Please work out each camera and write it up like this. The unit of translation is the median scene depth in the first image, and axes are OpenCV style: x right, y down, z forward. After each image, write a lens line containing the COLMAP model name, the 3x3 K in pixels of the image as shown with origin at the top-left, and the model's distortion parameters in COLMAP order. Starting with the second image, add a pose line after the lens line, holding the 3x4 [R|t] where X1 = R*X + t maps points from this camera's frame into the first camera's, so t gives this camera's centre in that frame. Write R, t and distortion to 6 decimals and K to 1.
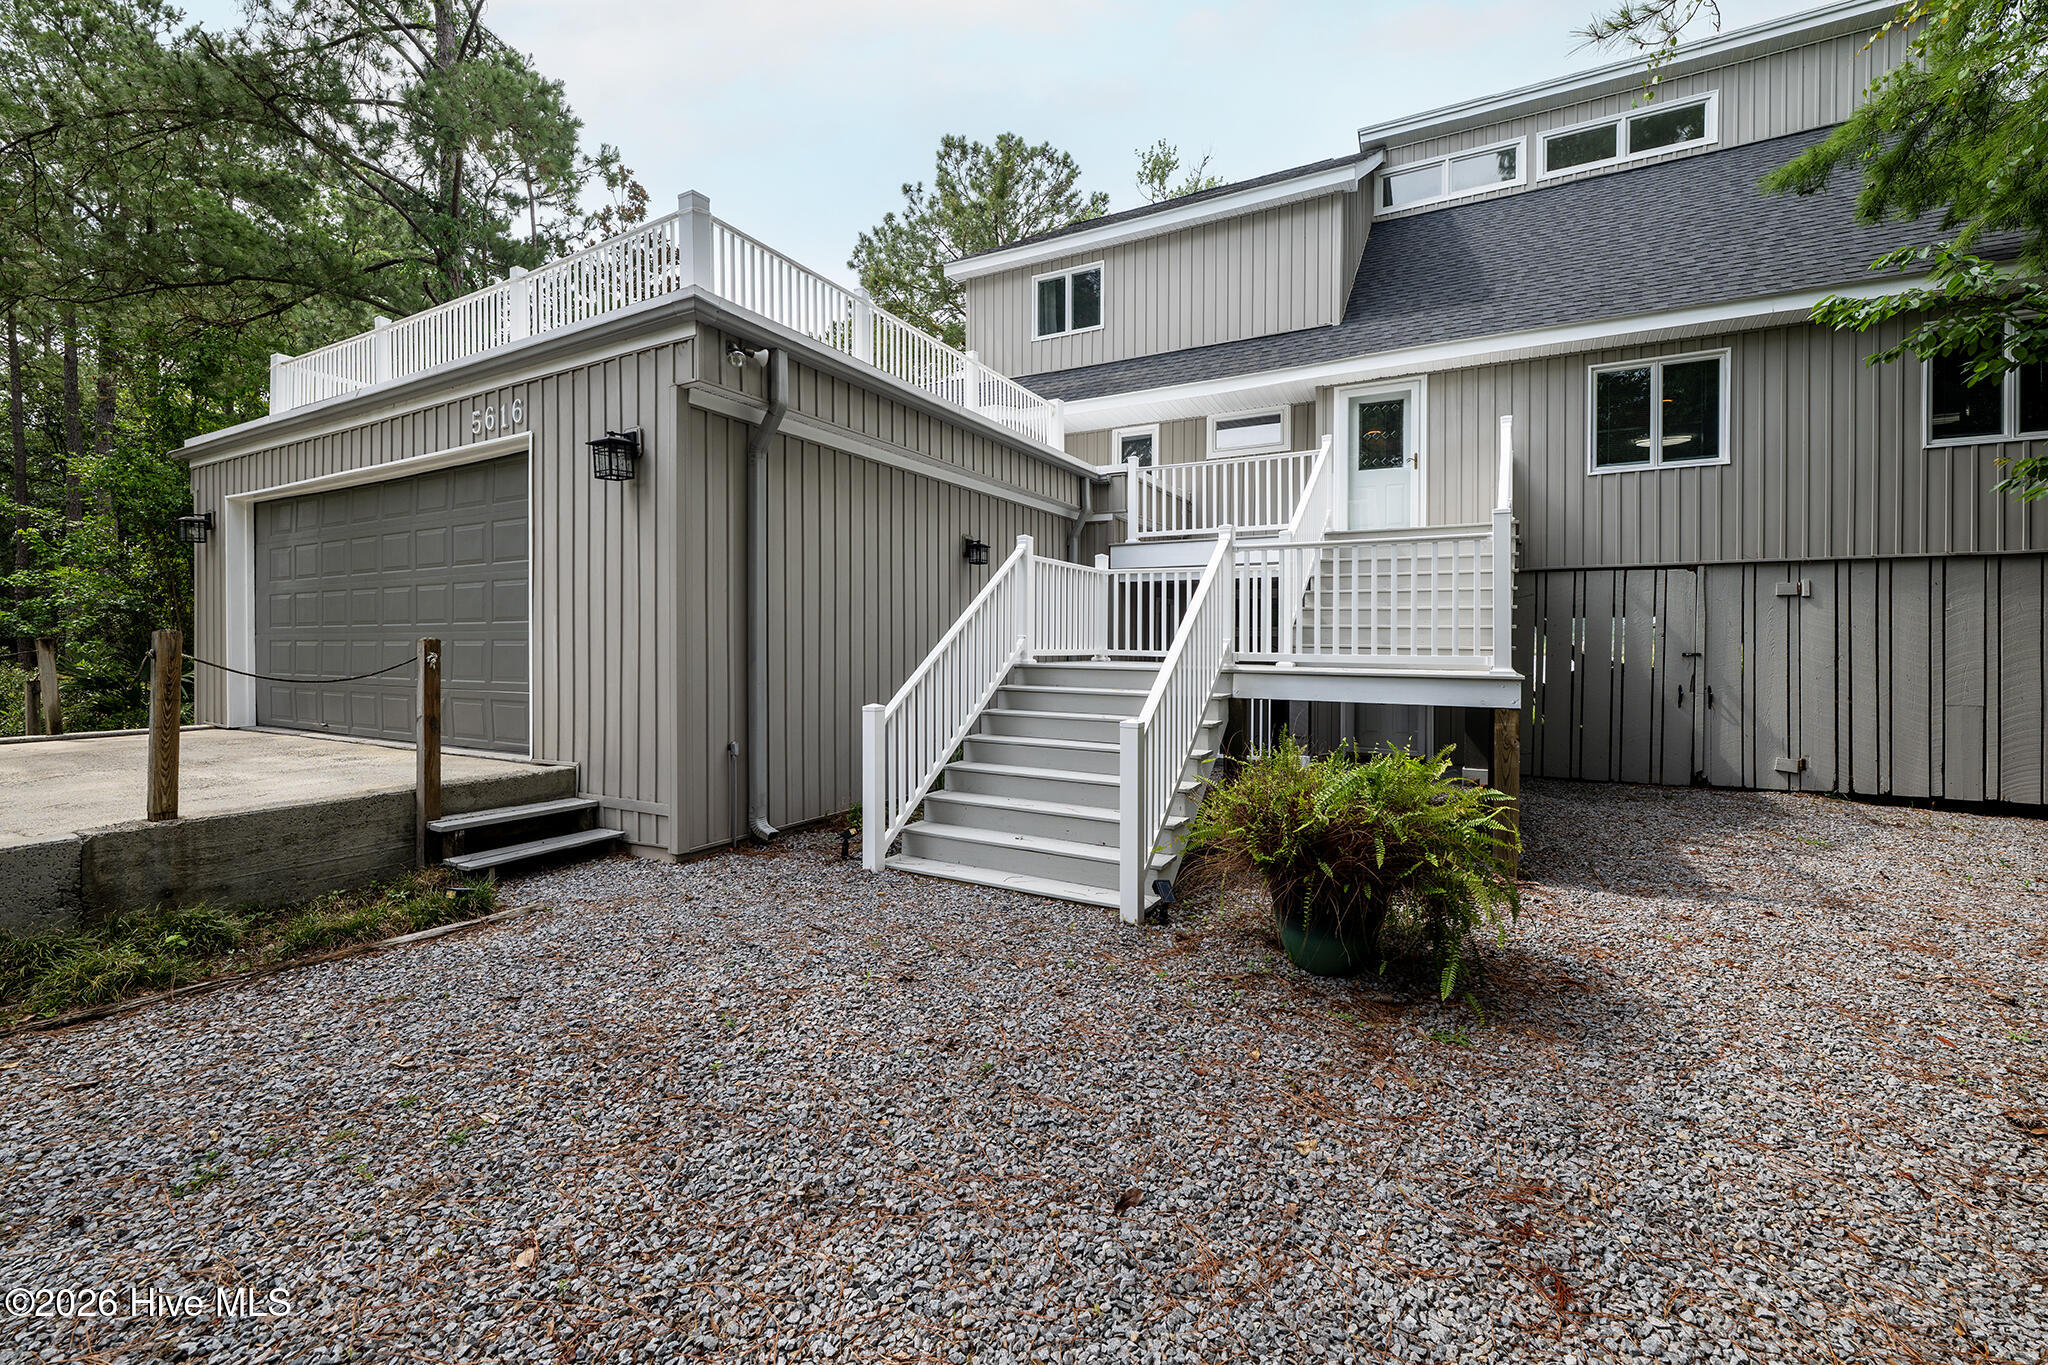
lens RADIAL K [[822.7, 0, 1022.6], [0, 822.7, 650.2], [0, 0, 1]] dist [-0.000428, -0.000122]
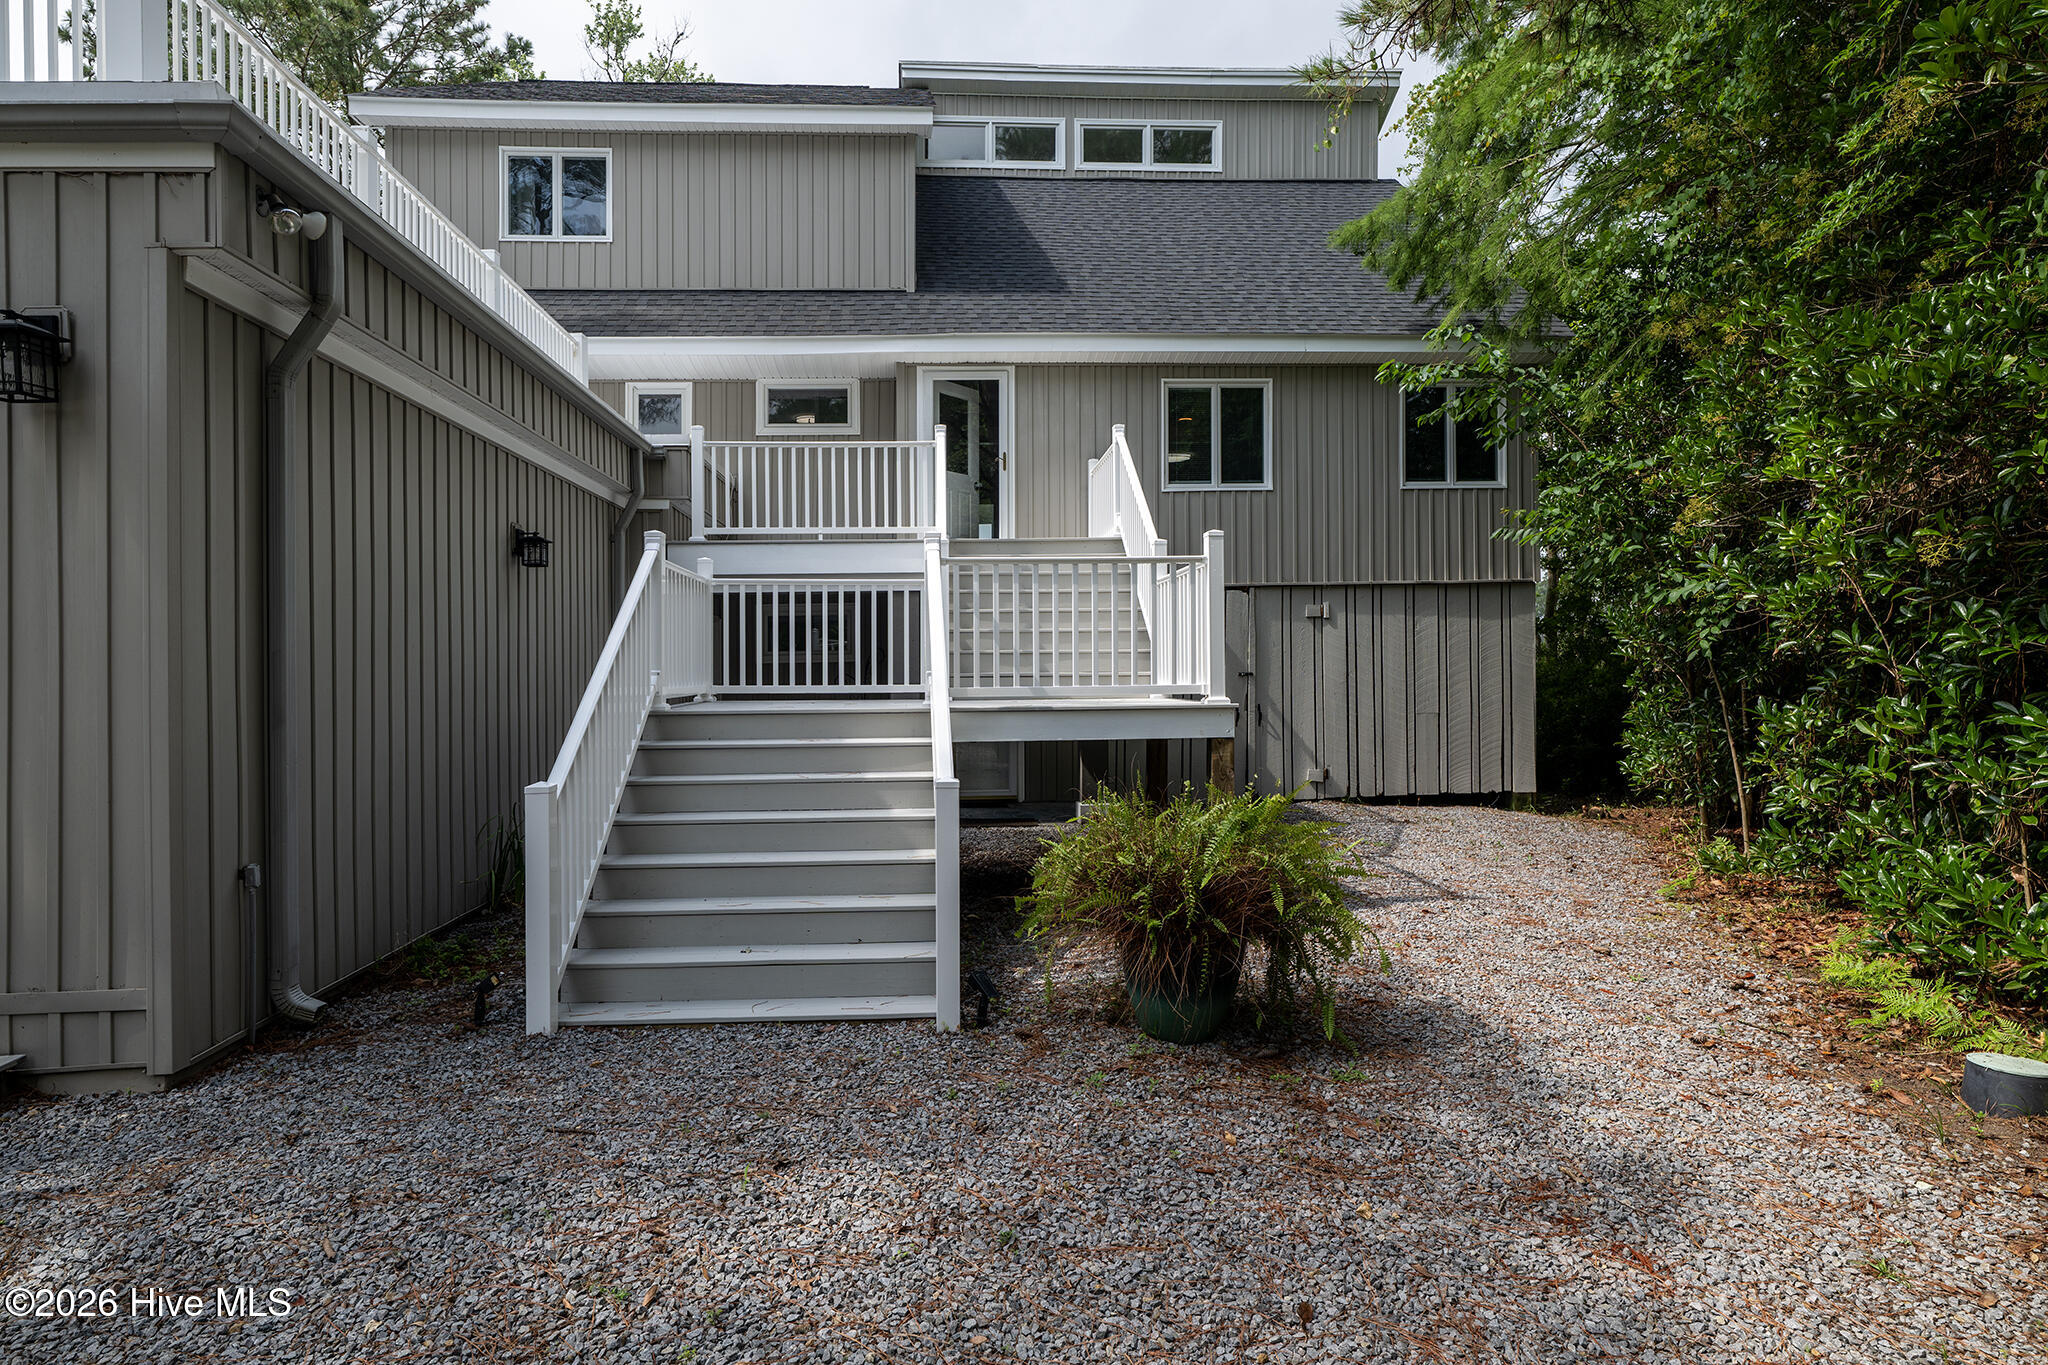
lens RADIAL K [[1054.6, 0, 1022.3], [0, 1054.6, 670.8], [0, 0, 1]] dist [-0.001441, 0.000178]
pose [[0.853563, -0.019872, 0.520611, -0.155863], [0.022697, 0.999742, 0.000948, -0.009013], [-0.520495, 0.011007, 0.853794, 0.037898]]
